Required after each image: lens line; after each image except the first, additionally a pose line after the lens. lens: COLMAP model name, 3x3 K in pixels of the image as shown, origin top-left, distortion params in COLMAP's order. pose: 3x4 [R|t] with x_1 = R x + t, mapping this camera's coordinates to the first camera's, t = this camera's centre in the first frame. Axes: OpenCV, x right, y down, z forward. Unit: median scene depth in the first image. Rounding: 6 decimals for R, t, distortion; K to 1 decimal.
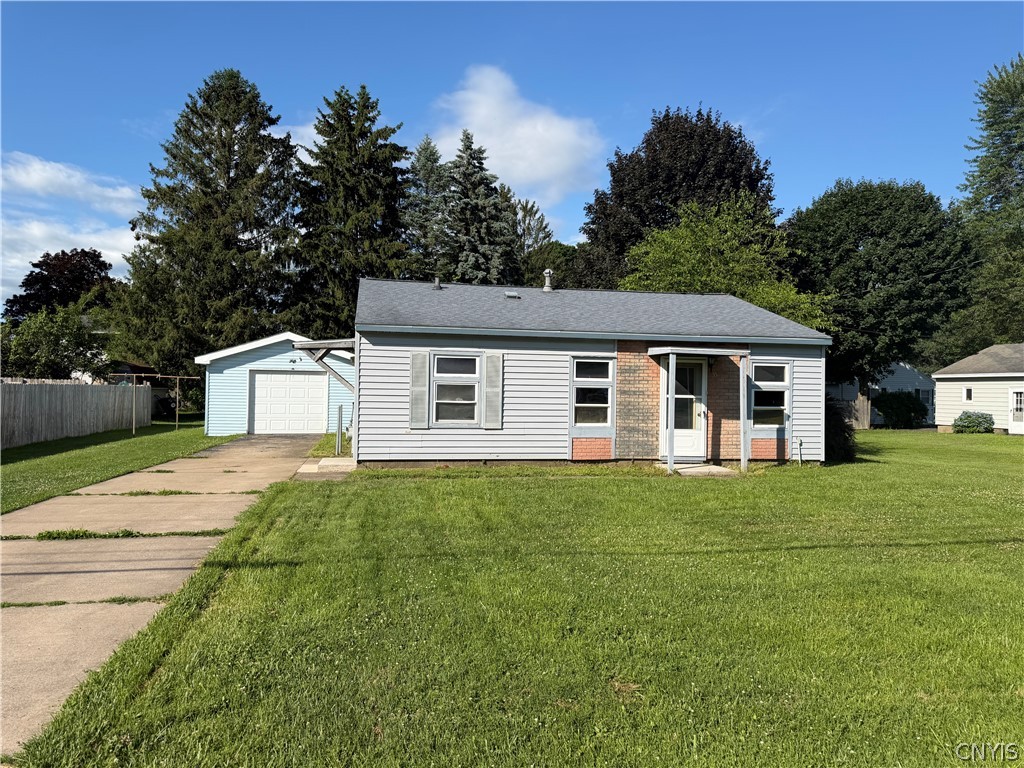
lens RADIAL K [[716.5, 0, 512.7], [0, 716.5, 380.6], [0, 0, 1]] dist [0.119234, -0.147652]
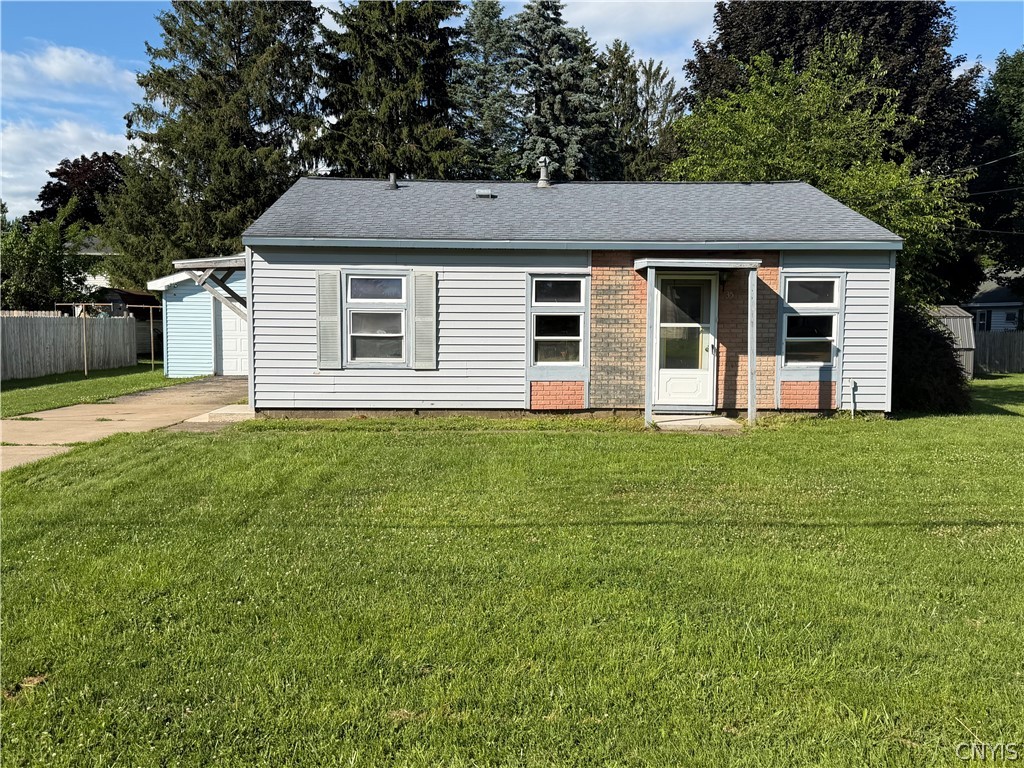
lens RADIAL K [[925.1, 0, 512.0], [0, 925.1, 384.0], [0, 0, 1]] dist [0.129790, -0.173258]
pose [[0.985981, 0.000831, -0.166854, 0.108910], [0.012896, 0.996617, 0.081171, 0.001249], [0.166357, -0.082185, 0.982635, 0.011645]]
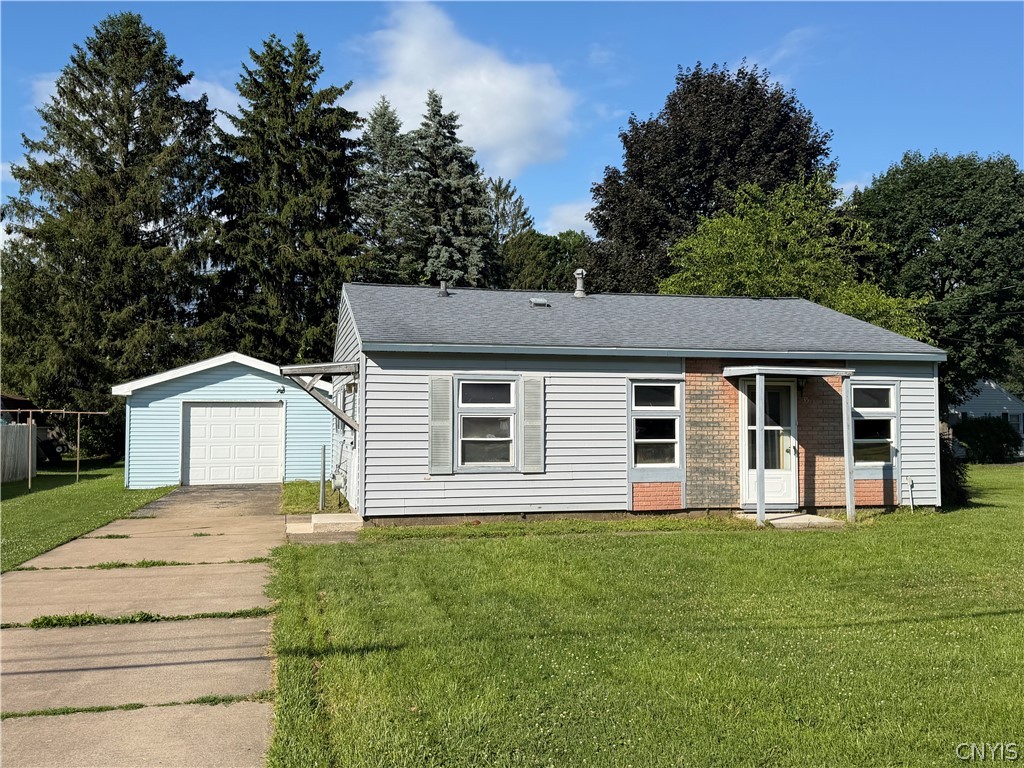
lens RADIAL K [[925.1, 0, 512.0], [0, 925.1, 384.0], [0, 0, 1]] dist [0.129790, -0.173258]
pose [[0.998849, -0.014076, 0.045849, -0.044811], [0.015286, 0.999541, -0.026162, -0.001806], [-0.045460, 0.026833, 0.998606, -0.007380]]
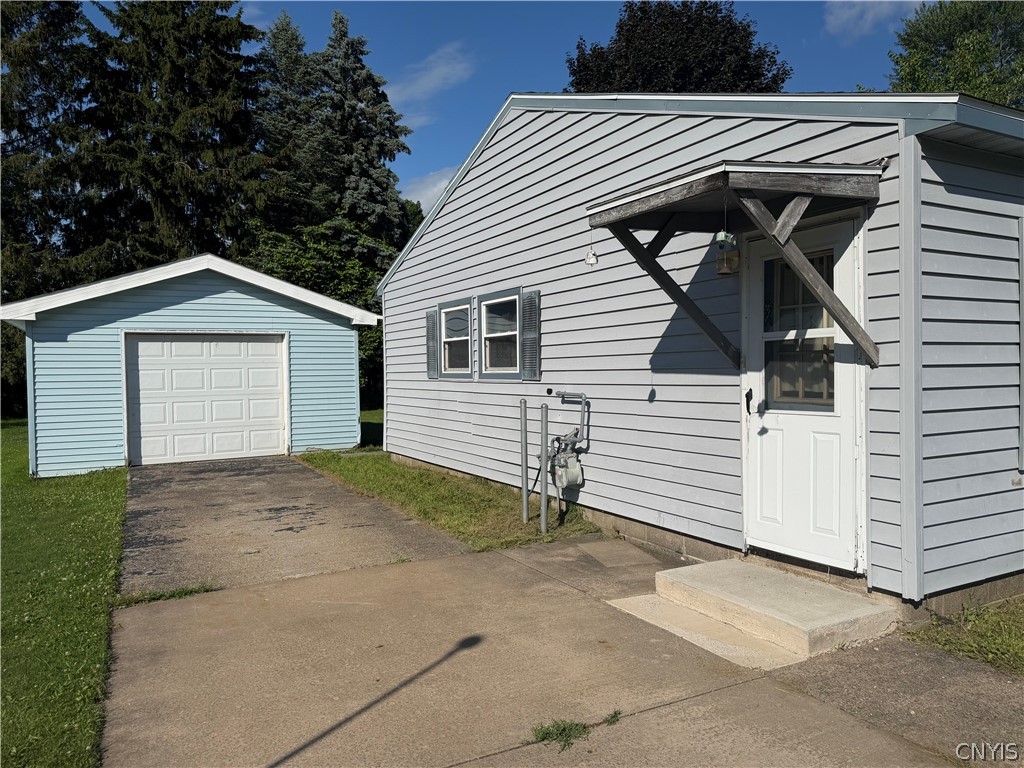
lens RADIAL K [[743.1, 0, 512.0], [0, 743.1, 384.0], [0, 0, 1]] dist [0.003622, -0.007330]
pose [[0.953023, -0.034379, 0.300939, -0.203930], [0.024578, 0.999039, 0.036293, 0.005548], [-0.301898, -0.027192, 0.952952, 0.346904]]
